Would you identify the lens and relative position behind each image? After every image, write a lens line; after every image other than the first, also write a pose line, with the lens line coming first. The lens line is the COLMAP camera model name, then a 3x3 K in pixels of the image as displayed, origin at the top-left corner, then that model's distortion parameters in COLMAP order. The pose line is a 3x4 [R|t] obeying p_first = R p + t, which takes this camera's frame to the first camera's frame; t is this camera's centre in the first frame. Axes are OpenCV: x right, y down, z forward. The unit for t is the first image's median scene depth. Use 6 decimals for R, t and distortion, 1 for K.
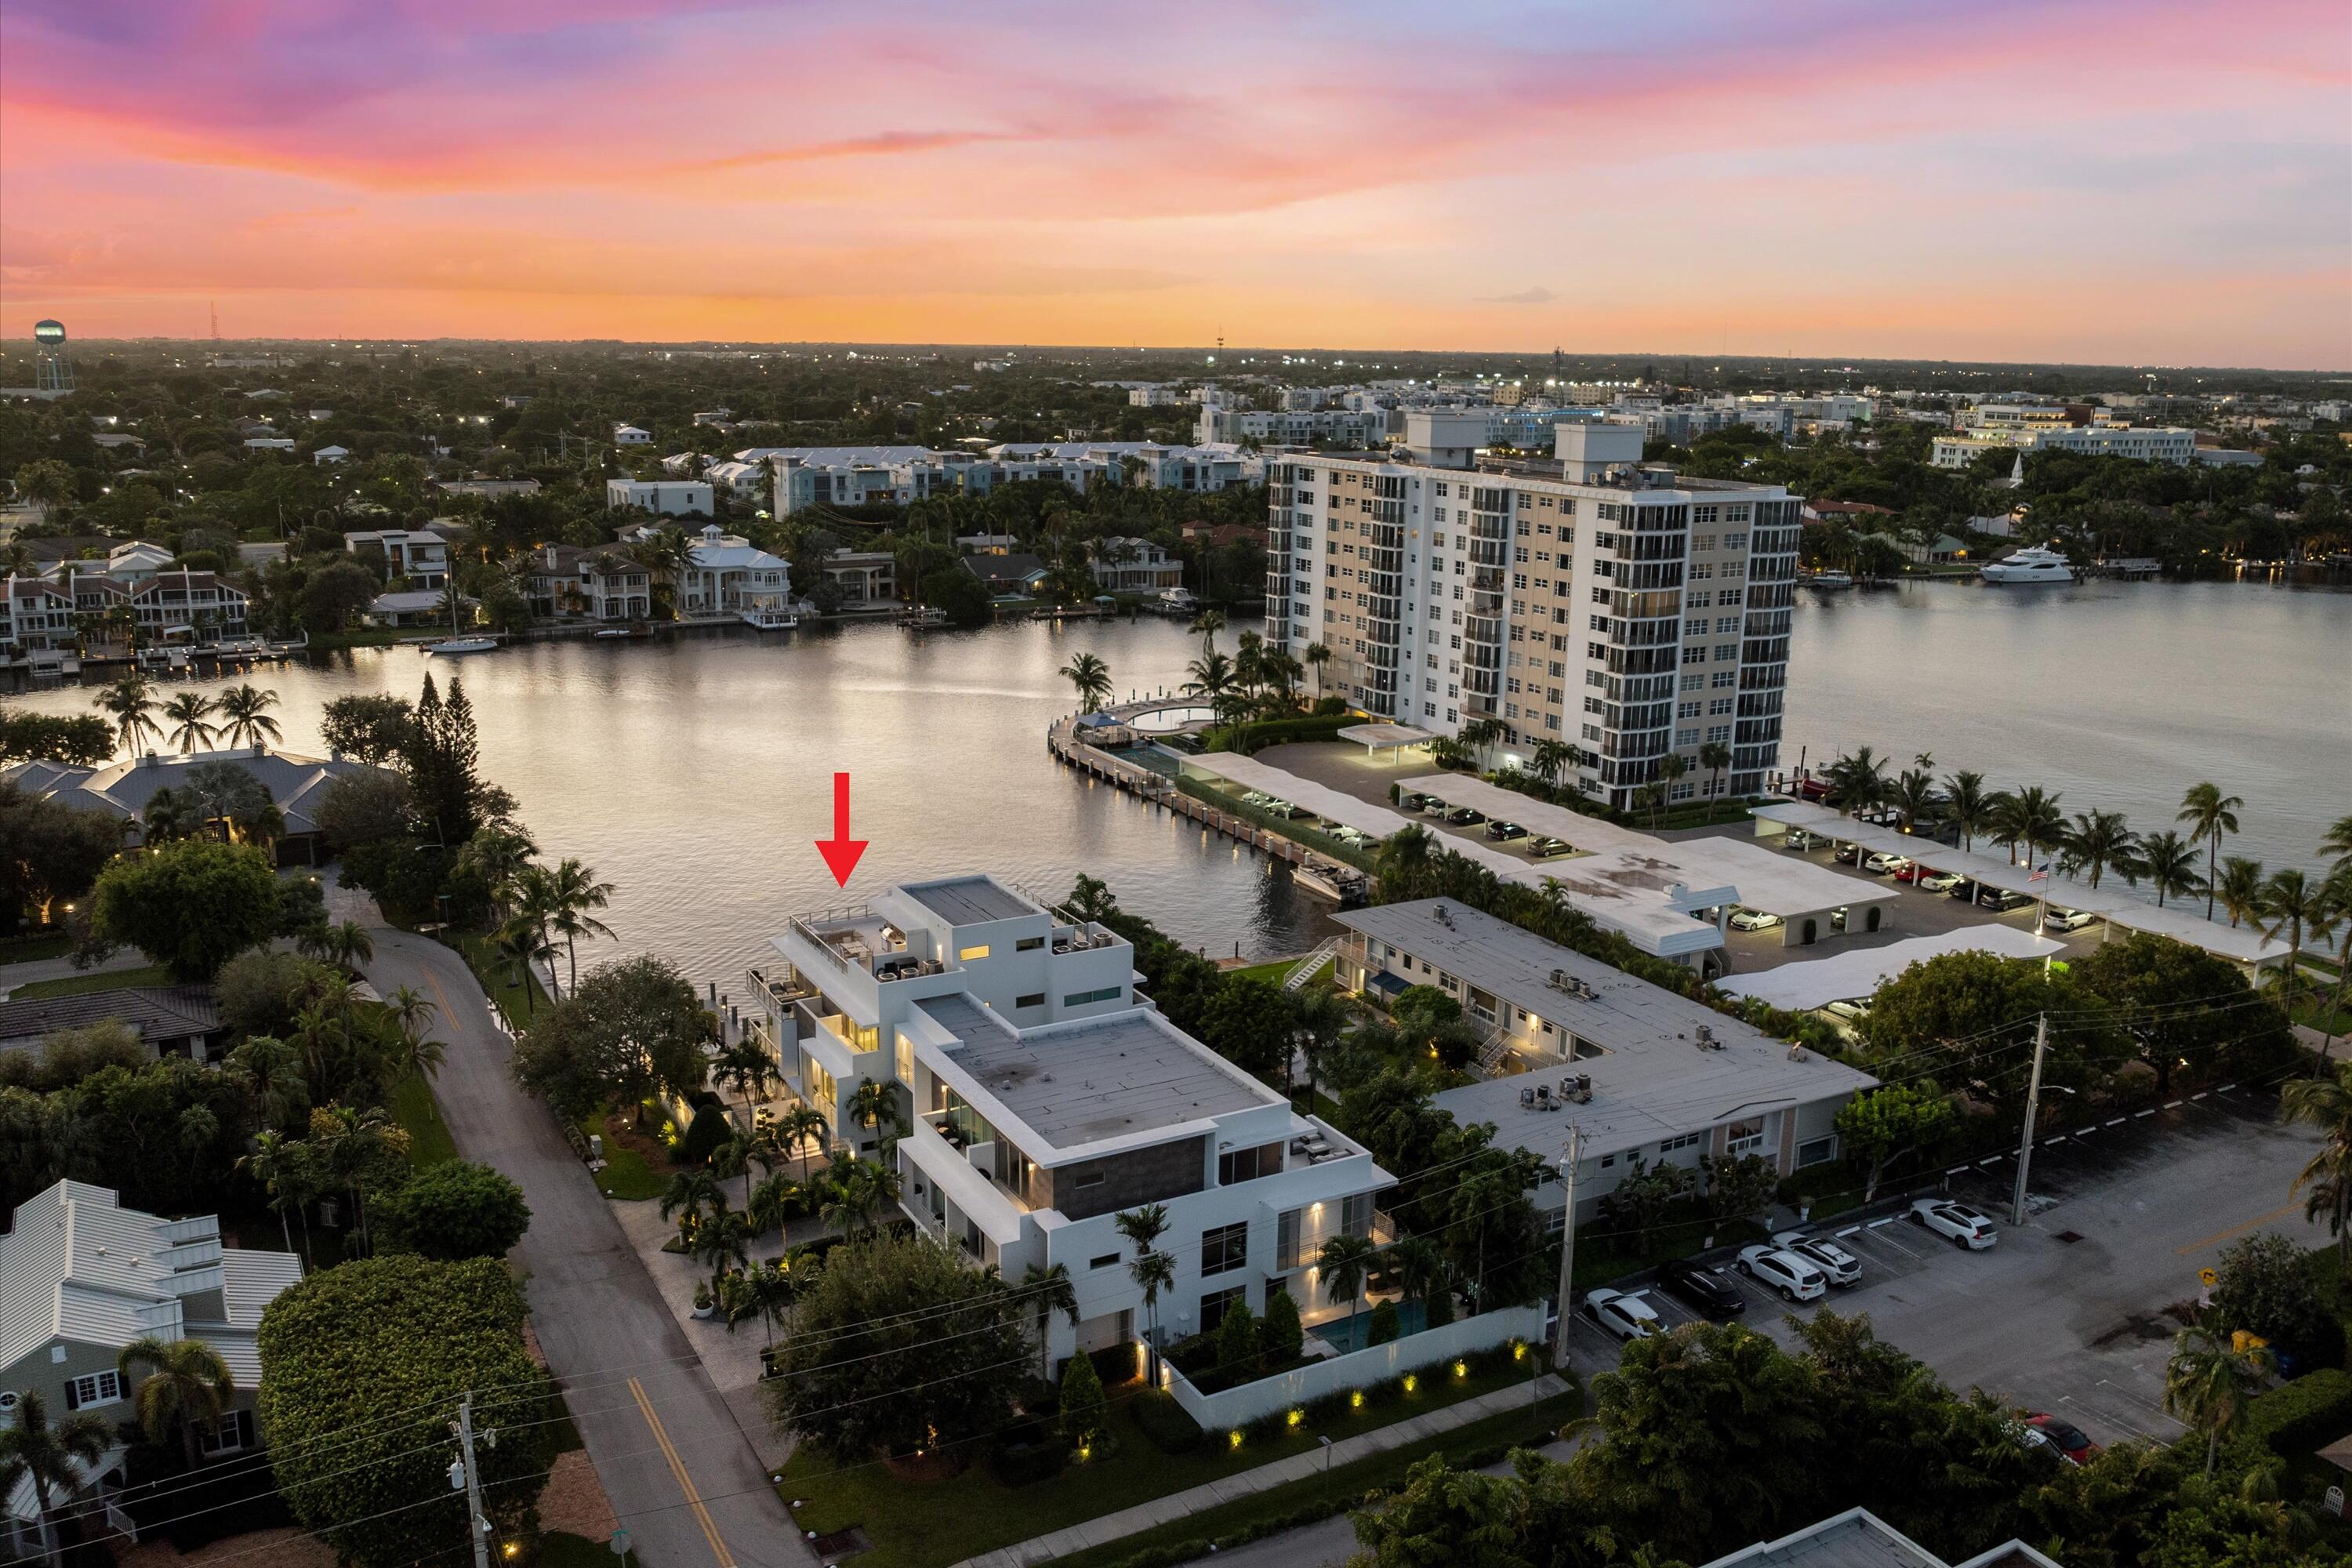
lens RADIAL K [[1663.0, 0, 1176.0], [0, 1663.0, 784.0], [0, 0, 1]] dist [-0.052776, -0.005939]
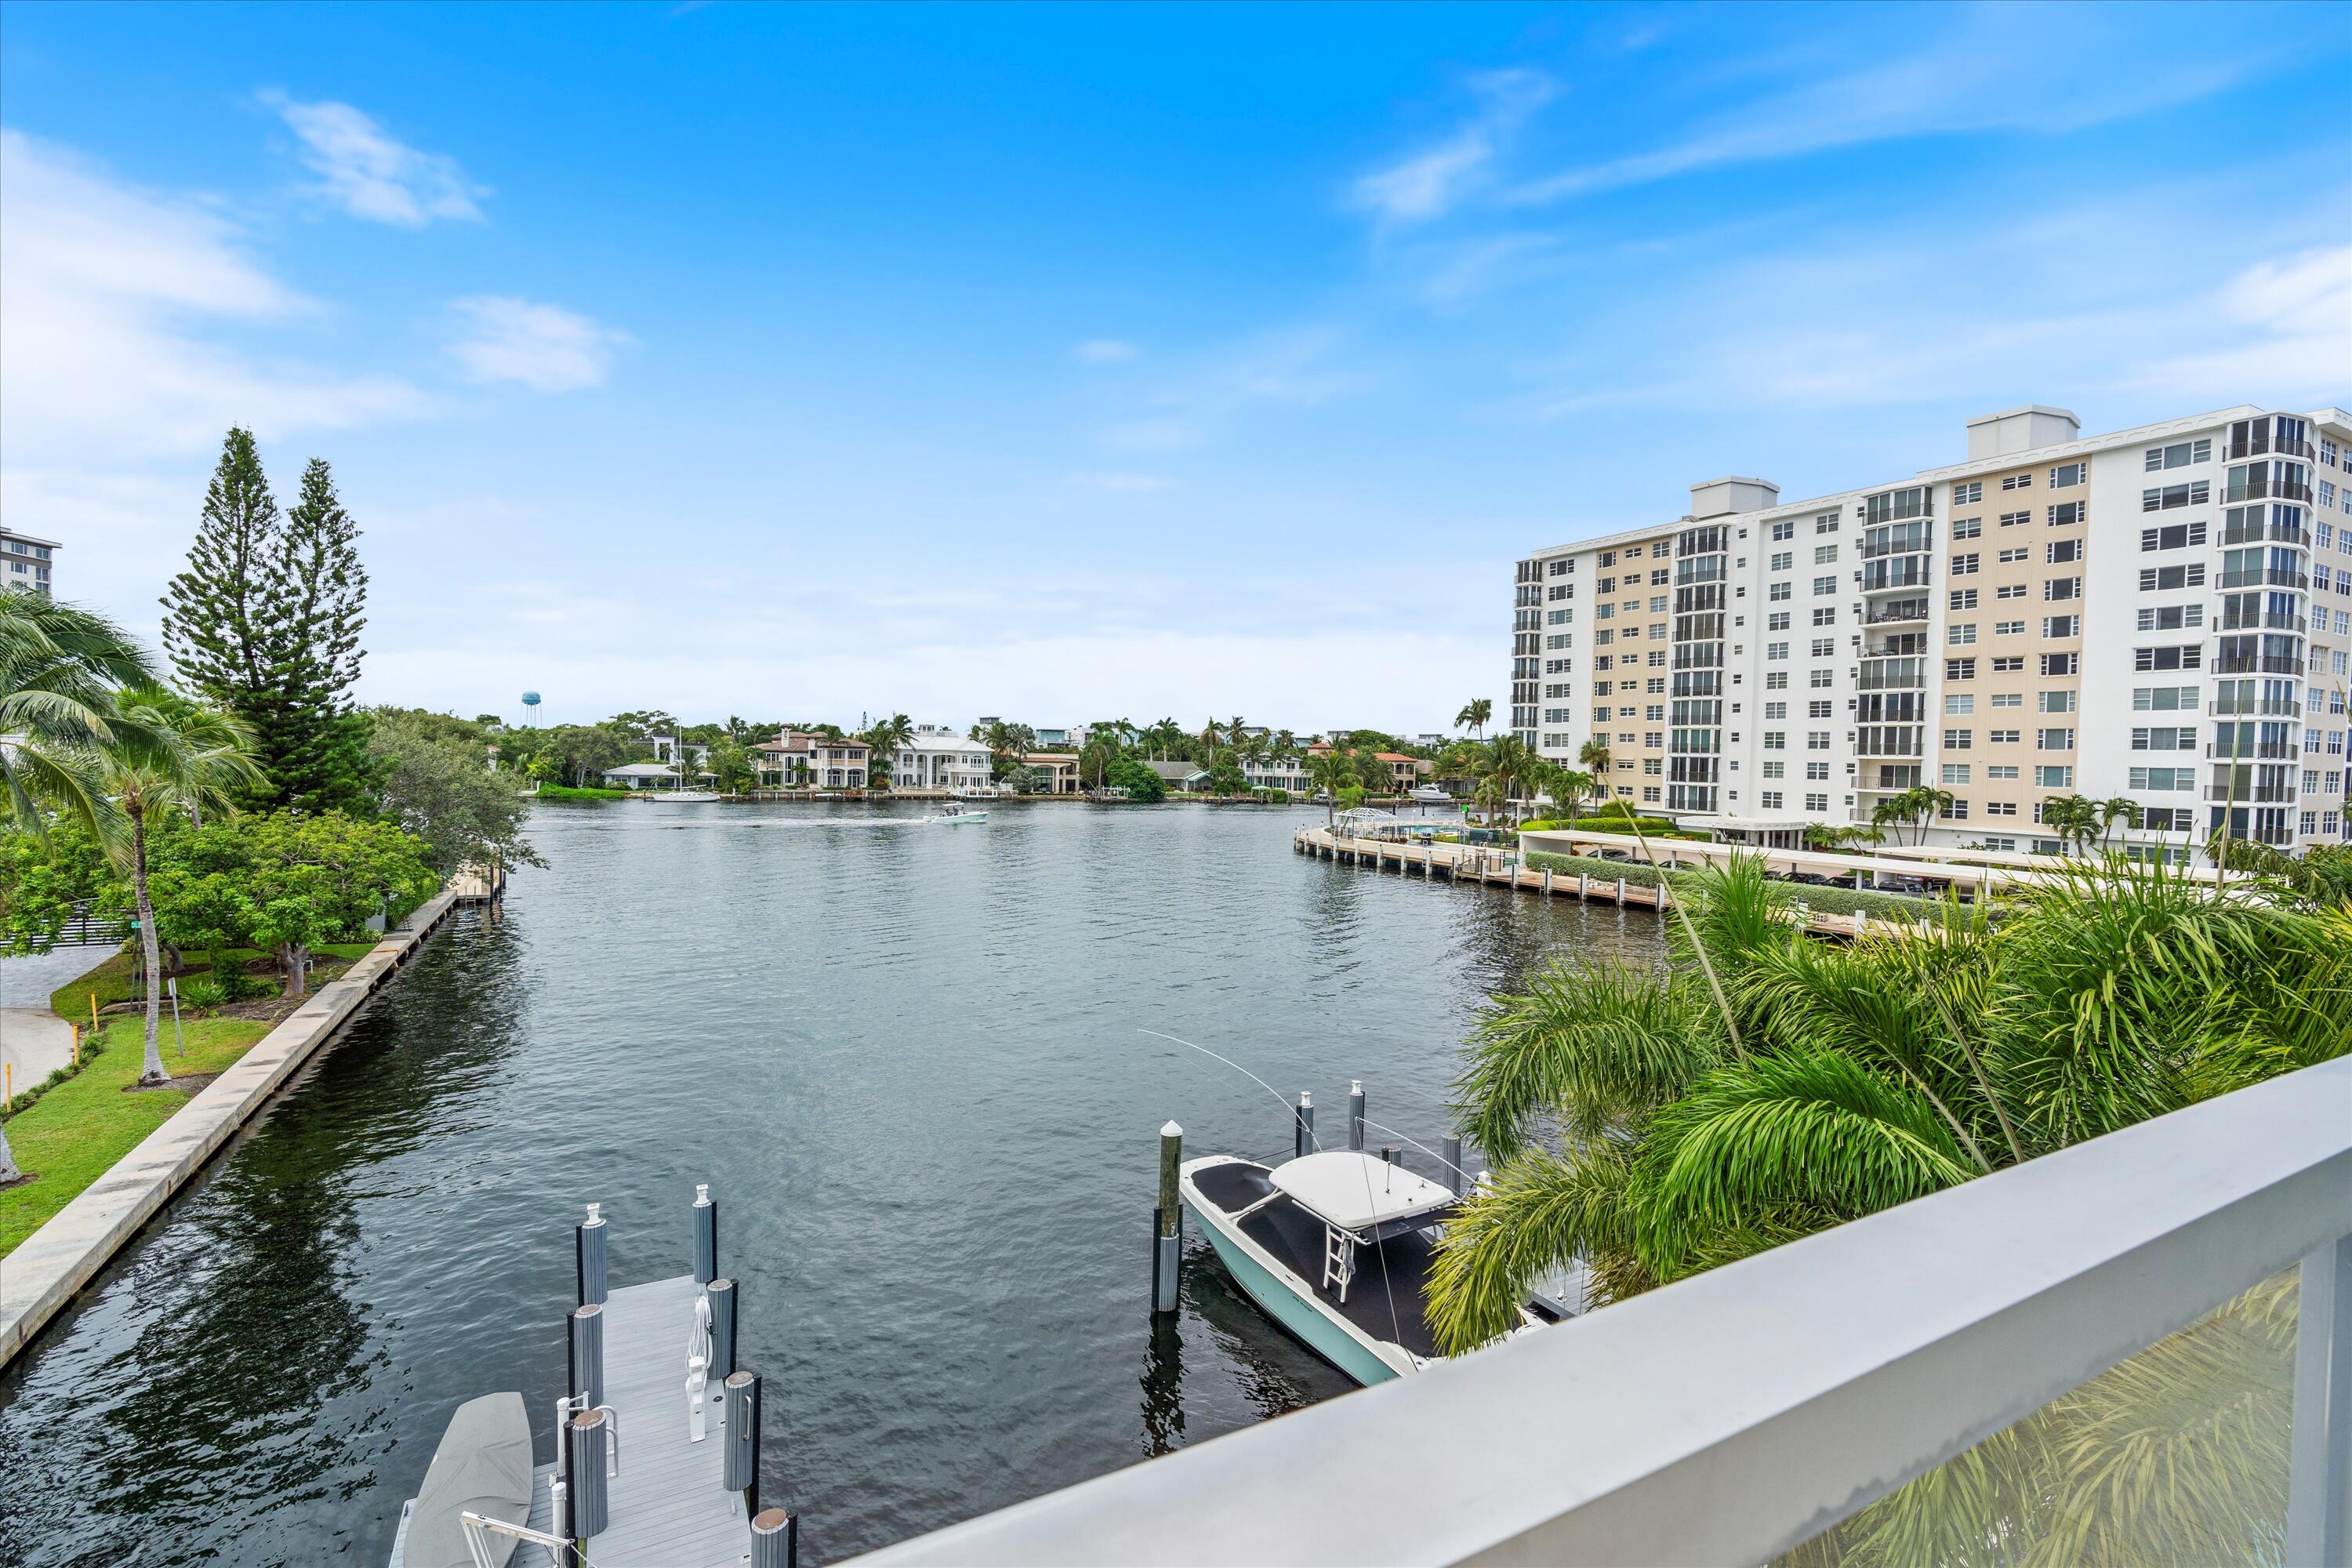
lens RADIAL K [[1099.1, 0, 1176.0], [0, 1099.1, 784.0], [0, 0, 1]] dist [-0.022782, 0.000222]
pose [[0.998517, 0.000143, -0.054432, -0.069692], [-0.010146, 0.982958, -0.183550, 0.030826], [0.053478, 0.183831, 0.981502, 0.284039]]
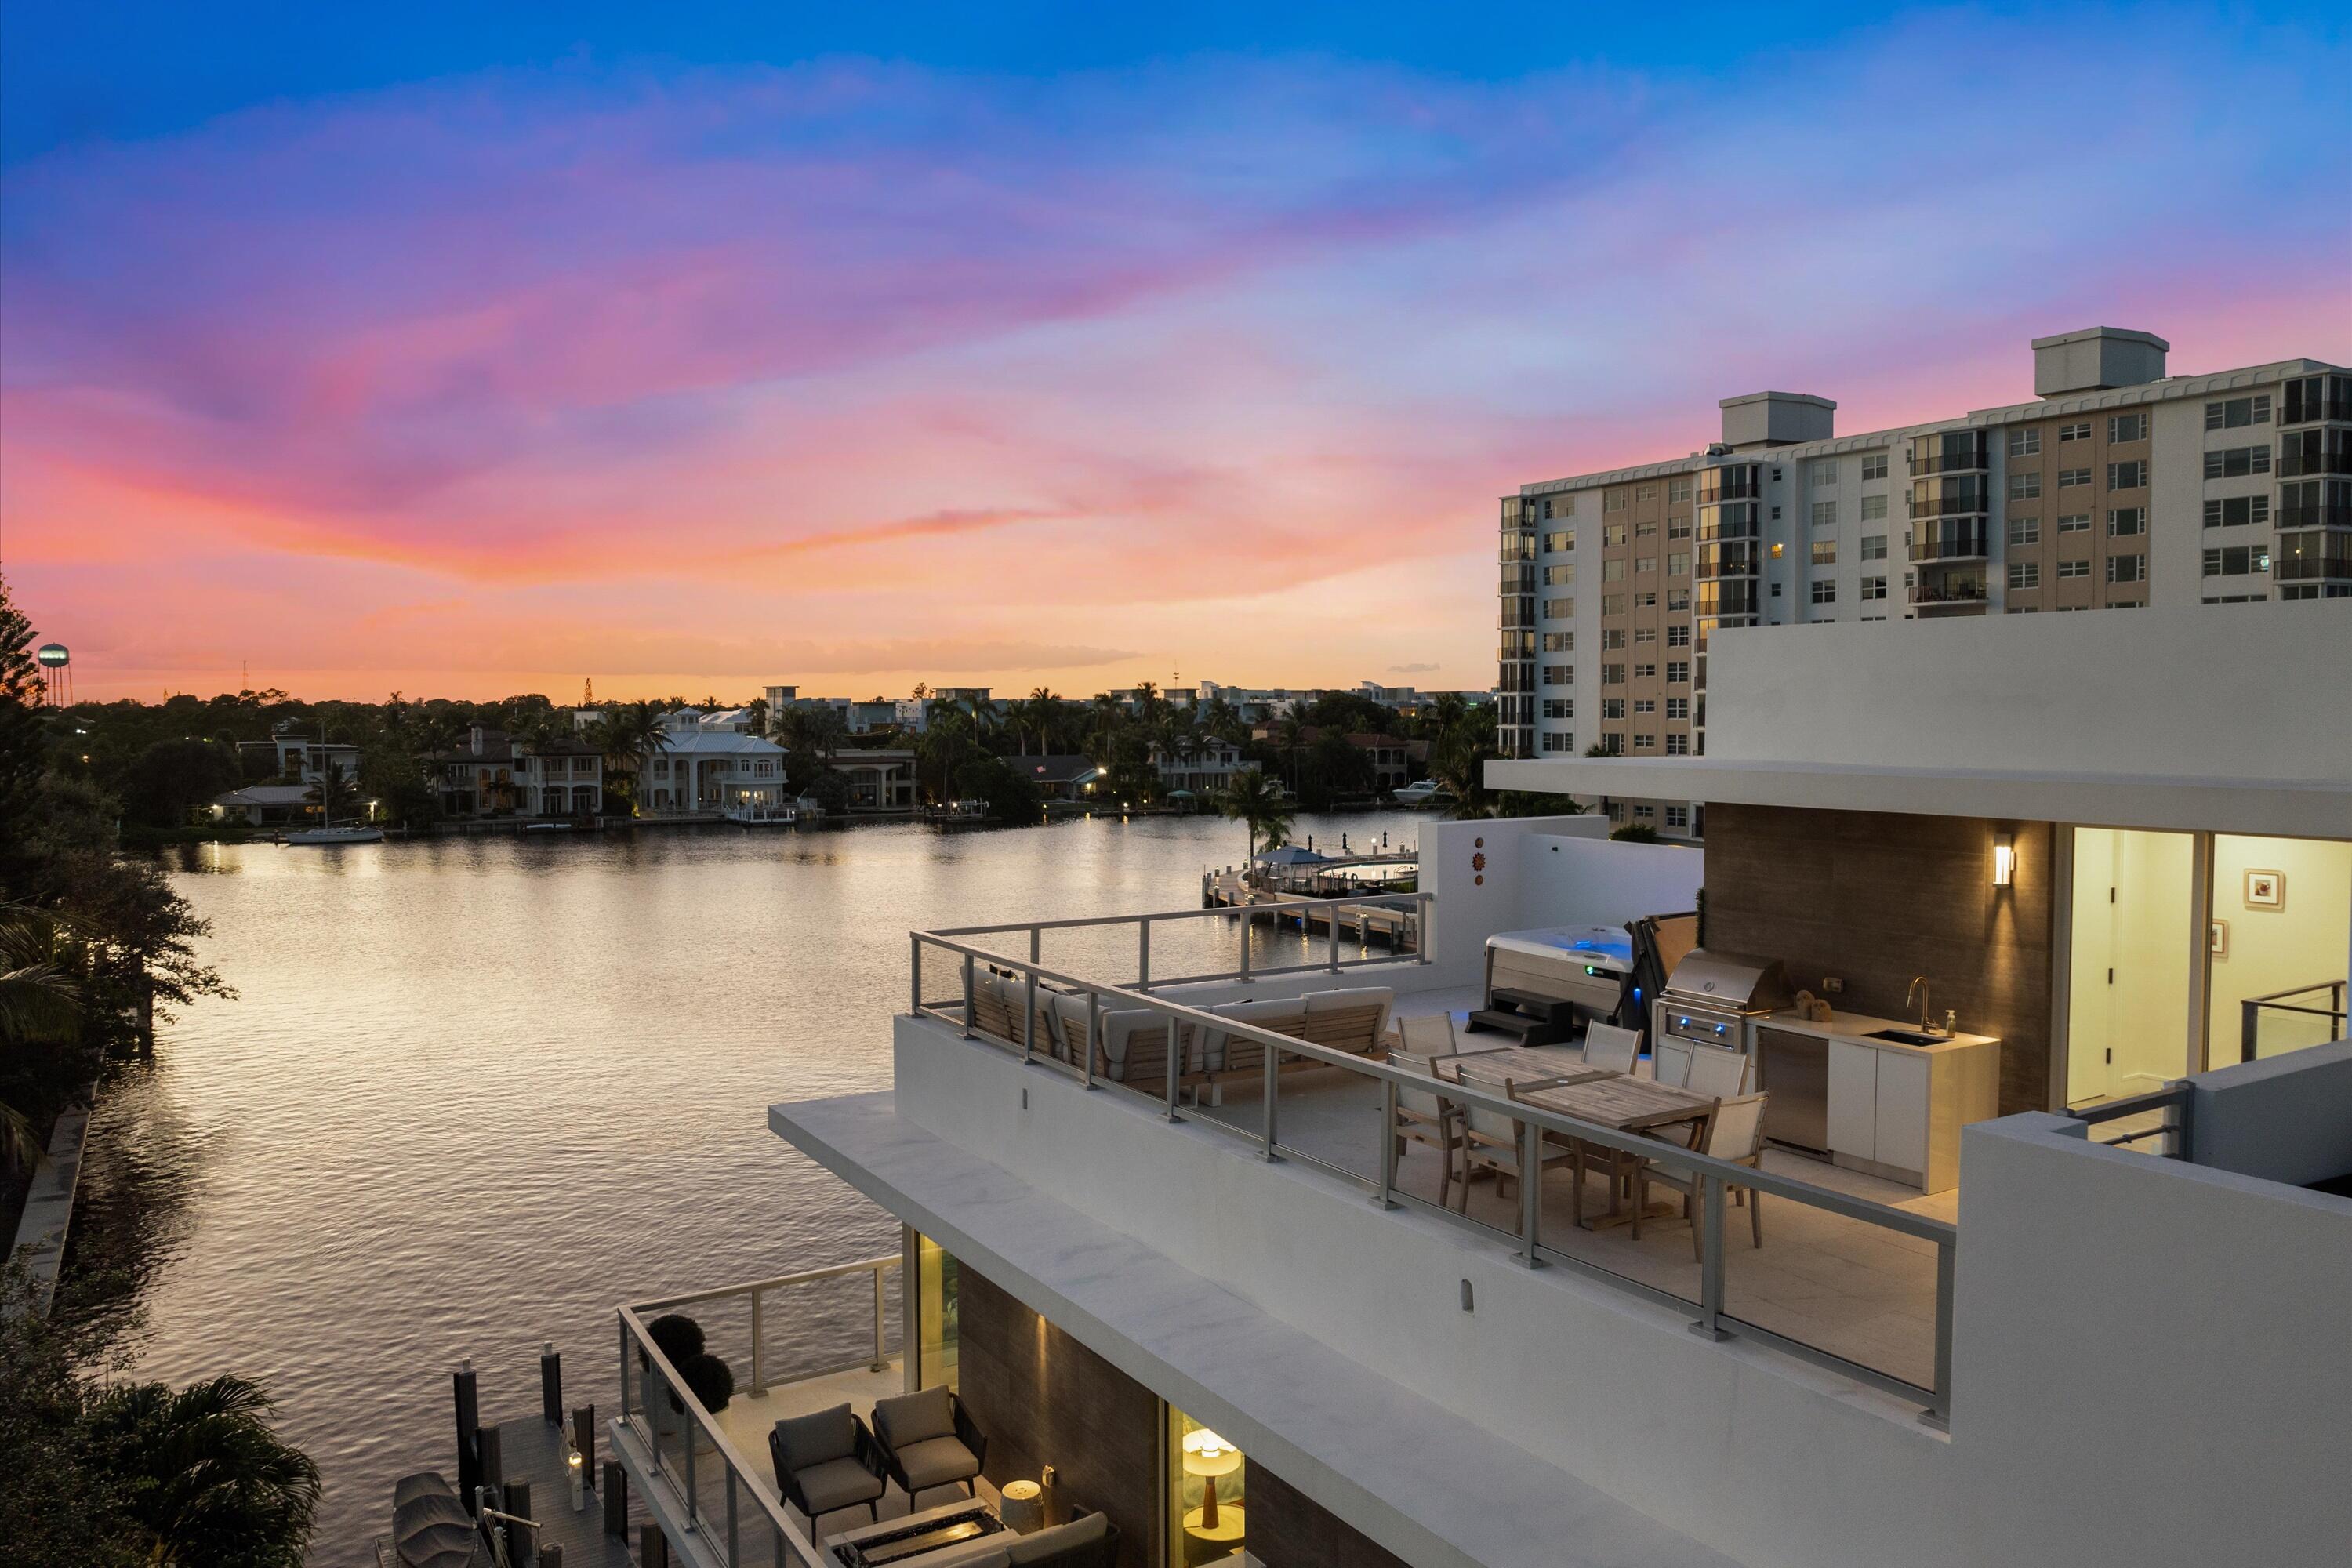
lens RADIAL K [[1663.0, 0, 1176.0], [0, 1663.0, 784.0], [0, 0, 1]] dist [-0.052776, -0.005939]
pose [[0.999564, -0.027775, 0.009975, -0.062004], [0.029093, 0.984114, -0.175140, 0.027199], [-0.004952, 0.175354, 0.984493, 0.249913]]
